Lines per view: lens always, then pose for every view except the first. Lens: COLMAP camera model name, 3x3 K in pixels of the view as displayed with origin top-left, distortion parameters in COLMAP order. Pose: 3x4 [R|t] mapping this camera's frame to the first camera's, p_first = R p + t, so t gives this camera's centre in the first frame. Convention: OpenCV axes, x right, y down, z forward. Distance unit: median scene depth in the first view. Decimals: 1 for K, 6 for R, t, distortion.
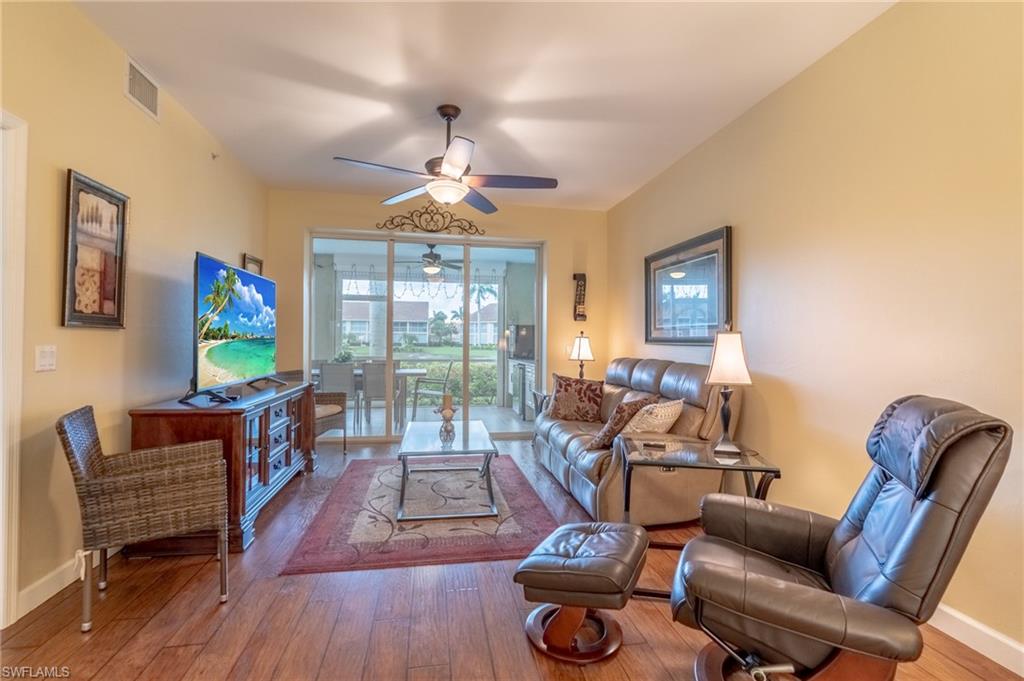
lens RADIAL K [[464.3, 0, 504.6], [0, 464.3, 337.9], [0, 0, 1]] dist [-0.002703, 0.000615]
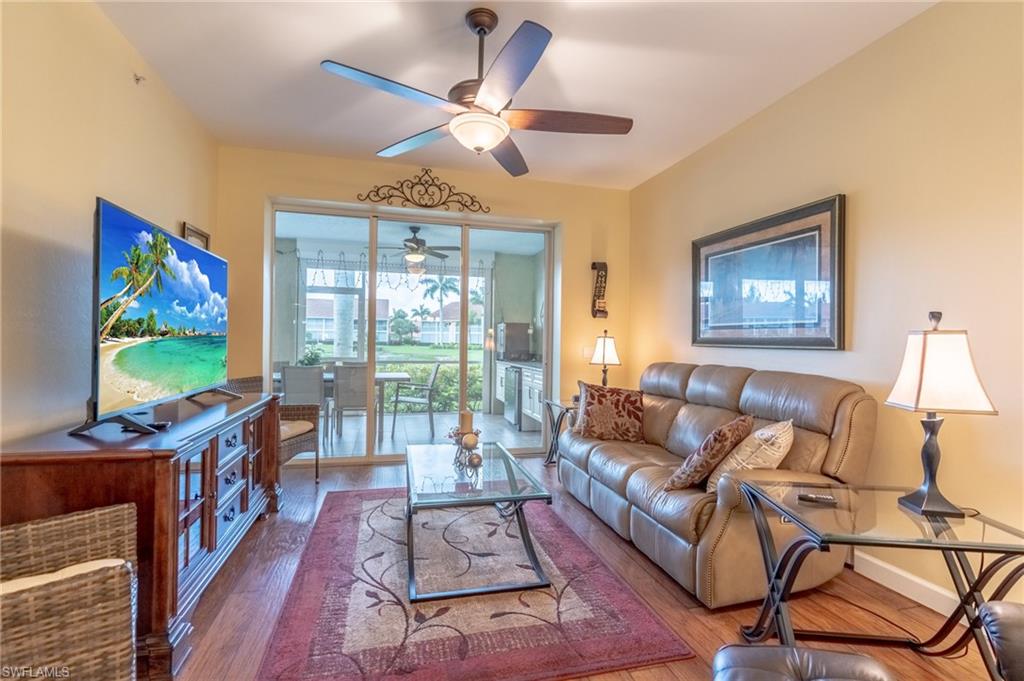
lens RADIAL K [[465.3, 0, 501.3], [0, 465.3, 338.8], [0, 0, 1]] dist [-0.001317, 0.000143]
pose [[0.996914, 0.007396, 0.078156, -0.136834], [-0.007658, 0.999966, 0.003050, 0.000518], [-0.078131, -0.003639, 0.996936, 0.268475]]
